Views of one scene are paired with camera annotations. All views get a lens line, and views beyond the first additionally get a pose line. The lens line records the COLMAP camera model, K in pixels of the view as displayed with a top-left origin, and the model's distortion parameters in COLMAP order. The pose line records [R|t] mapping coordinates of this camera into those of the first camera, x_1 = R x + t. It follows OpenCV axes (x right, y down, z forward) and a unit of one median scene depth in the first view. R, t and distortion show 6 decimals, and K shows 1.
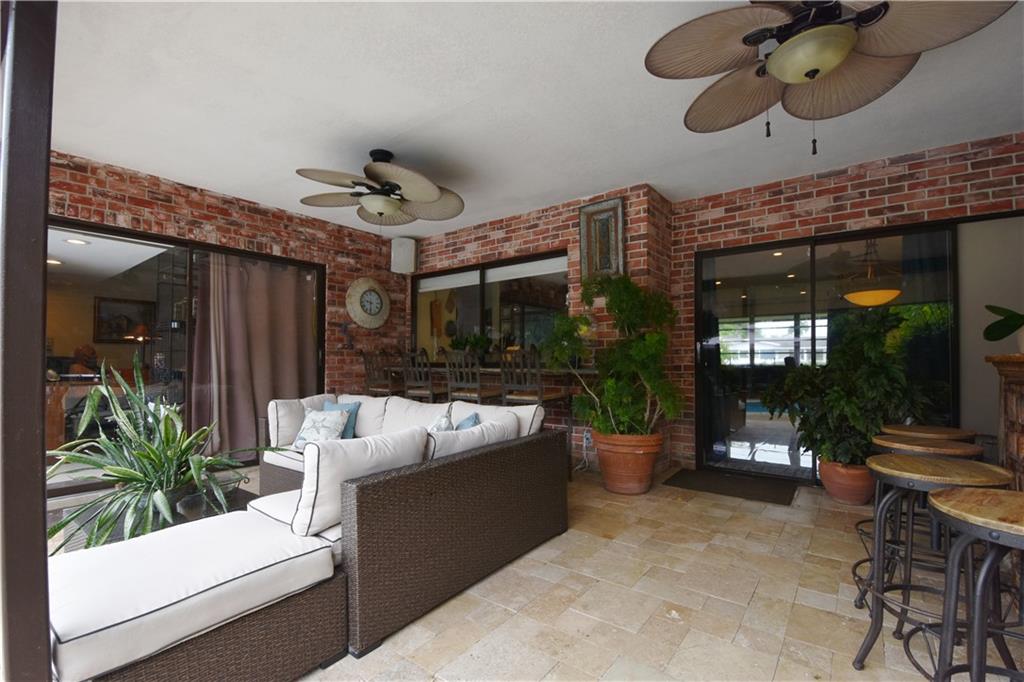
lens RADIAL K [[446.7, 0, 515.1], [0, 446.7, 358.7], [0, 0, 1]] dist [0.010712, -0.019735]
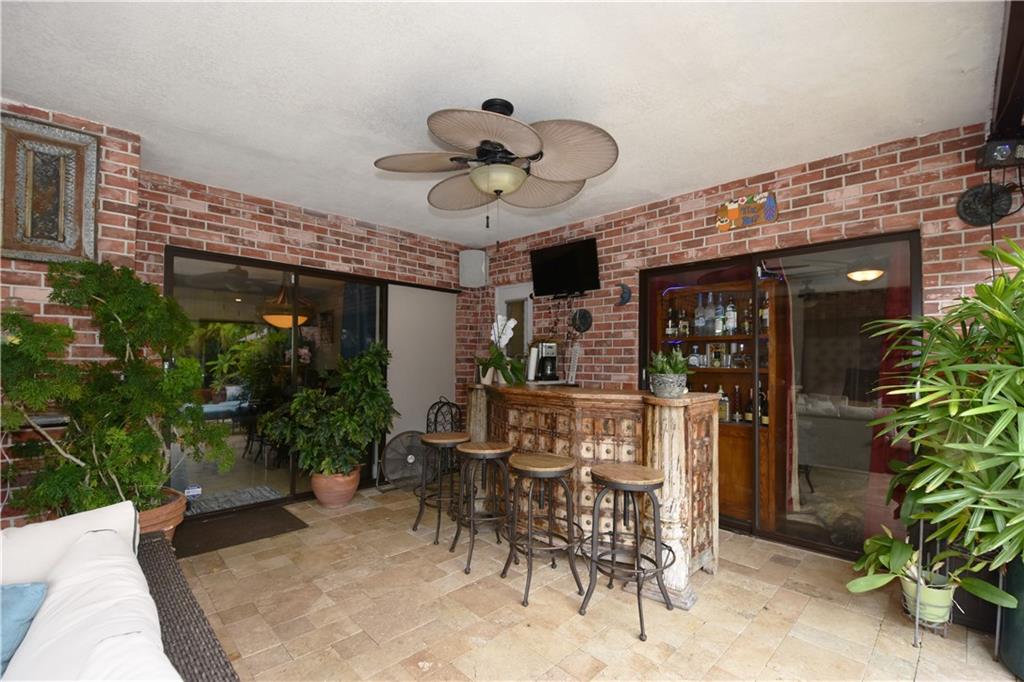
lens RADIAL K [[446.7, 0, 515.1], [0, 446.7, 358.7], [0, 0, 1]] dist [0.010712, -0.019735]
pose [[0.142730, 0.007773, 0.989731, -0.292855], [-0.014752, 0.999875, -0.005725, -0.052368], [-0.989652, -0.013783, 0.142827, 0.321938]]
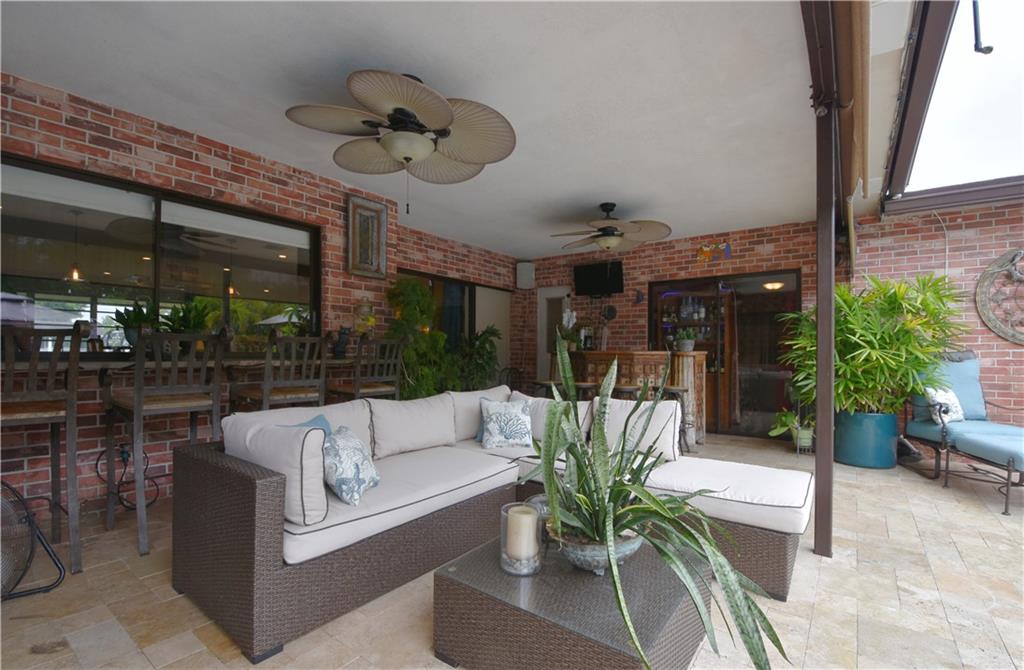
lens RADIAL K [[453.8, 0, 513.2], [0, 453.8, 352.5], [0, 0, 1]] dist [0.014398, -0.024495]
pose [[-0.007314, 0.003385, 0.999968, -0.911352], [-0.011836, 0.999924, -0.003472, 0.007593], [-0.999903, -0.011861, -0.007273, 0.691584]]
